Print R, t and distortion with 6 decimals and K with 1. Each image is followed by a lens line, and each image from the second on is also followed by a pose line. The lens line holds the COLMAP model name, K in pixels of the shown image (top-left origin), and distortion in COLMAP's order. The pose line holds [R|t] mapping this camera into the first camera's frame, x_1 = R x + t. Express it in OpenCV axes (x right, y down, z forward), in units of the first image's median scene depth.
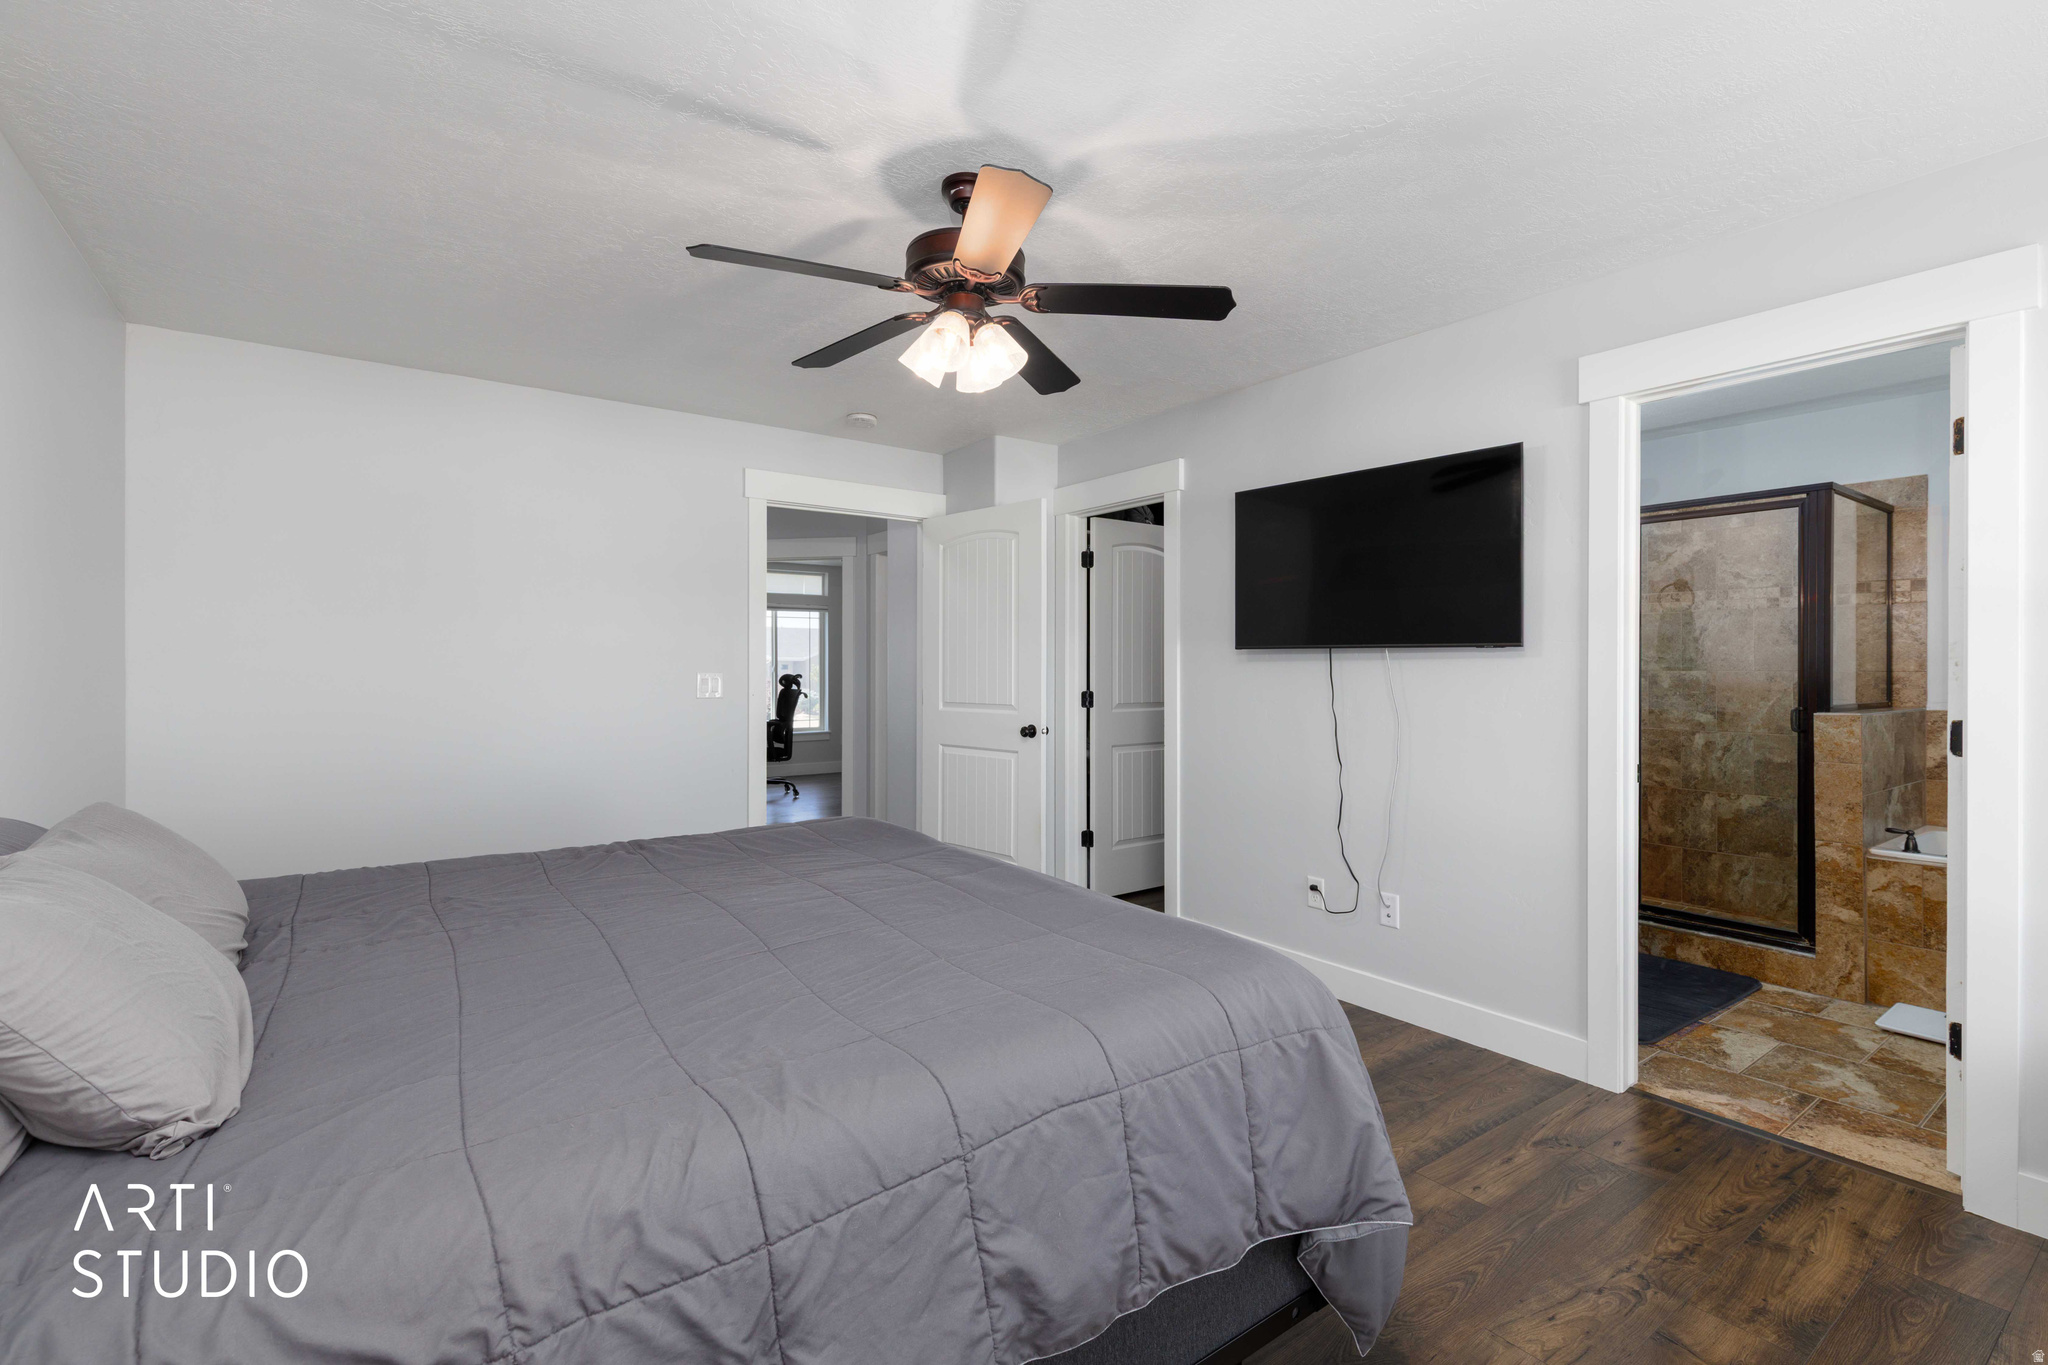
lens RADIAL K [[922.2, 0, 1021.8], [0, 922.2, 670.7], [0, 0, 1]] dist [0.001516, 0.001712]
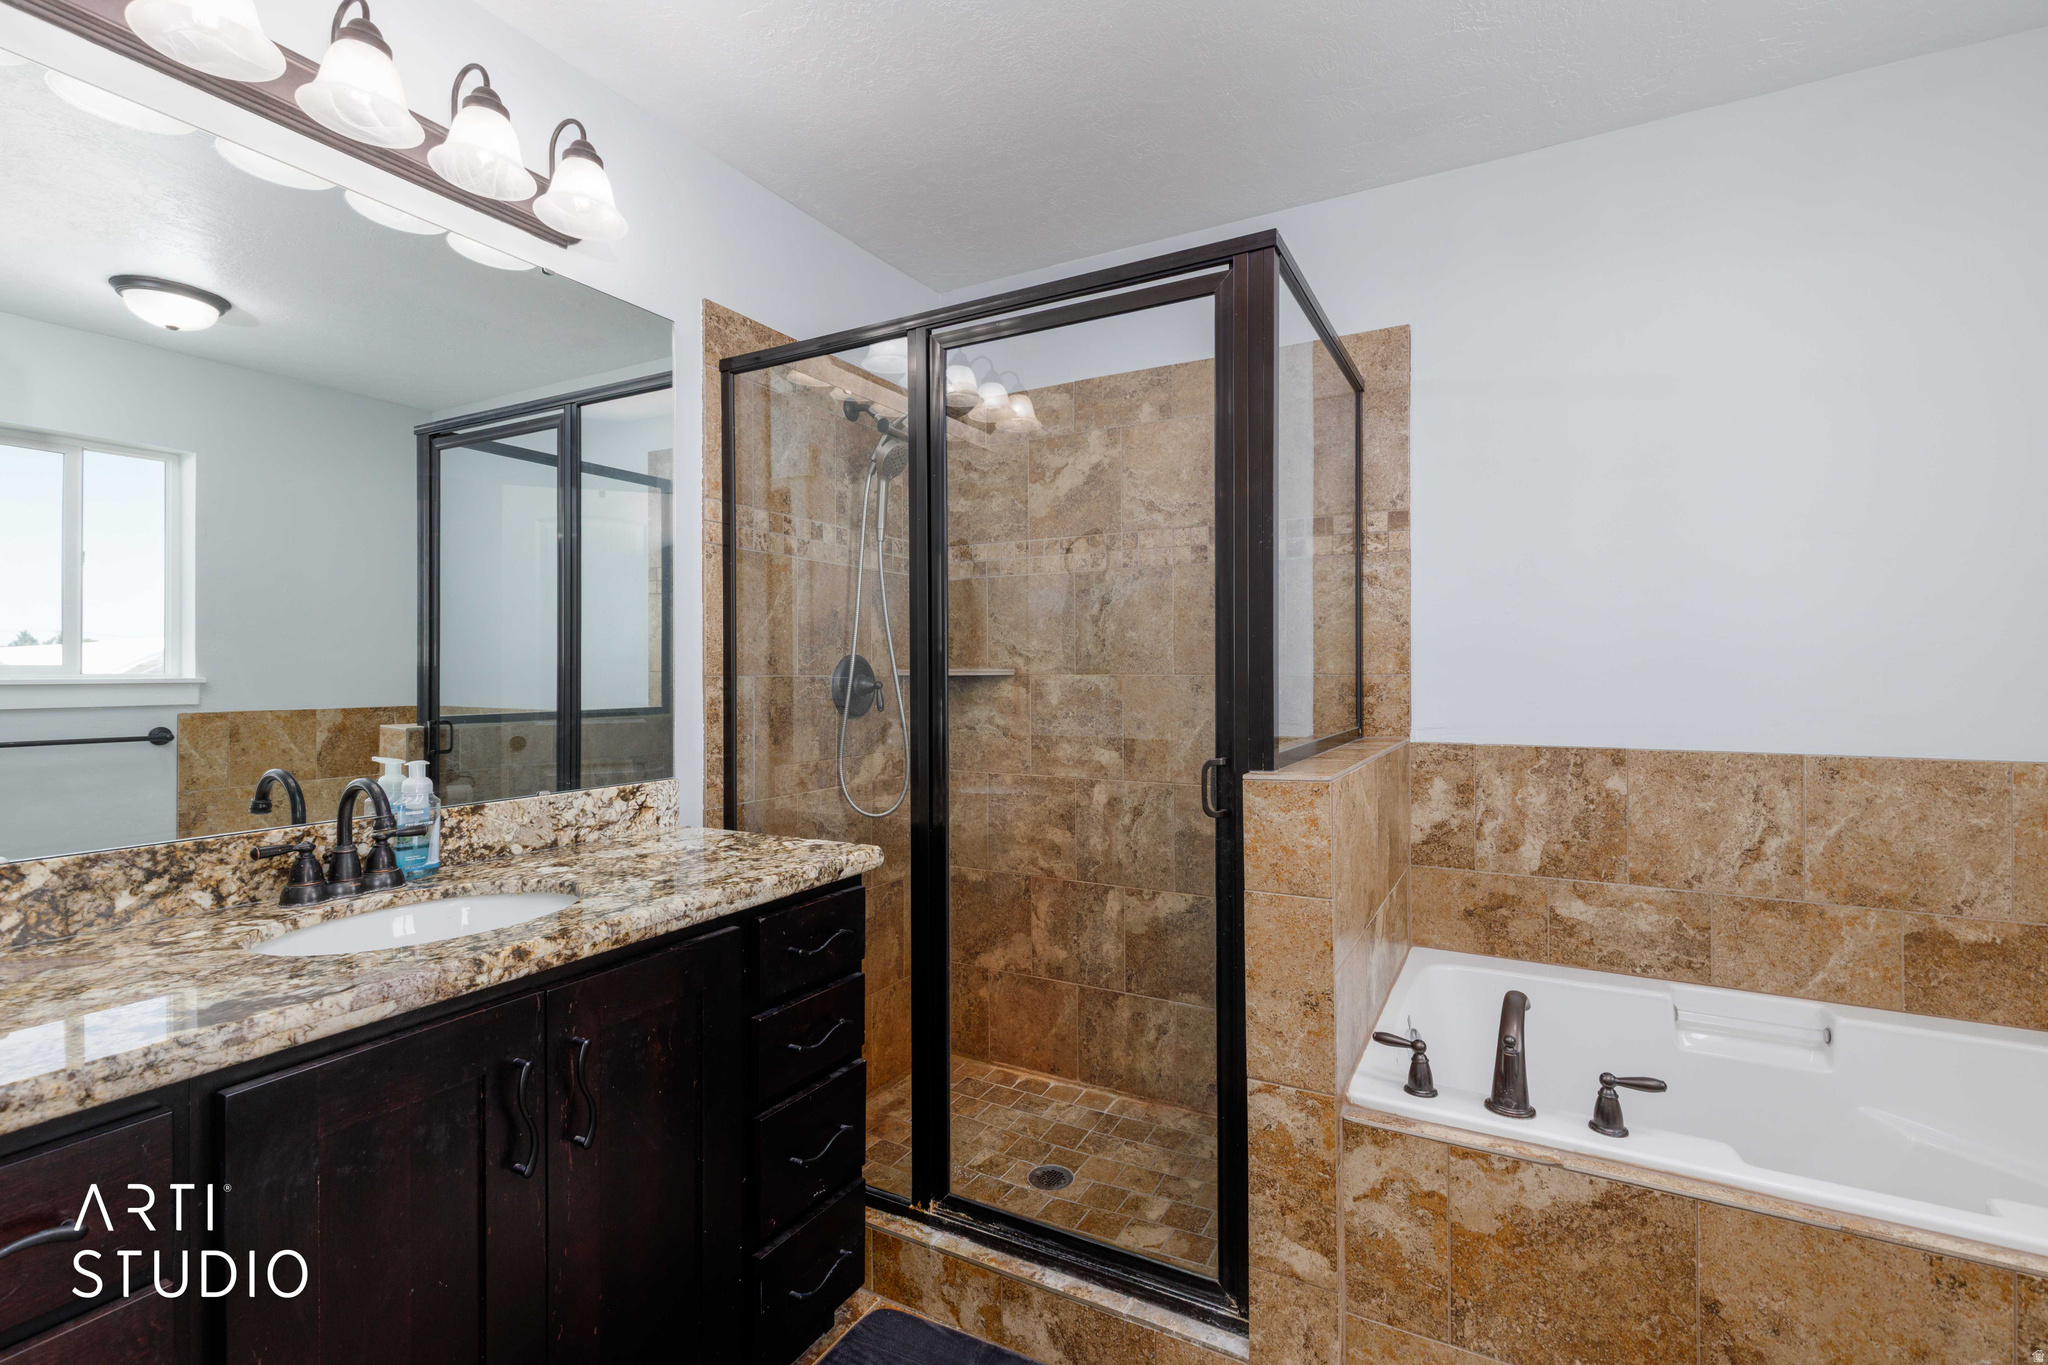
lens RADIAL K [[922.2, 0, 1023.1], [0, 922.2, 677.3], [0, 0, 1]] dist [0.001516, 0.001712]
pose [[0.904023, -0.006586, 0.427434, 0.517643], [0.005616, 0.999978, 0.003531, -0.000367], [-0.427448, -0.000791, 0.904040, 0.584880]]
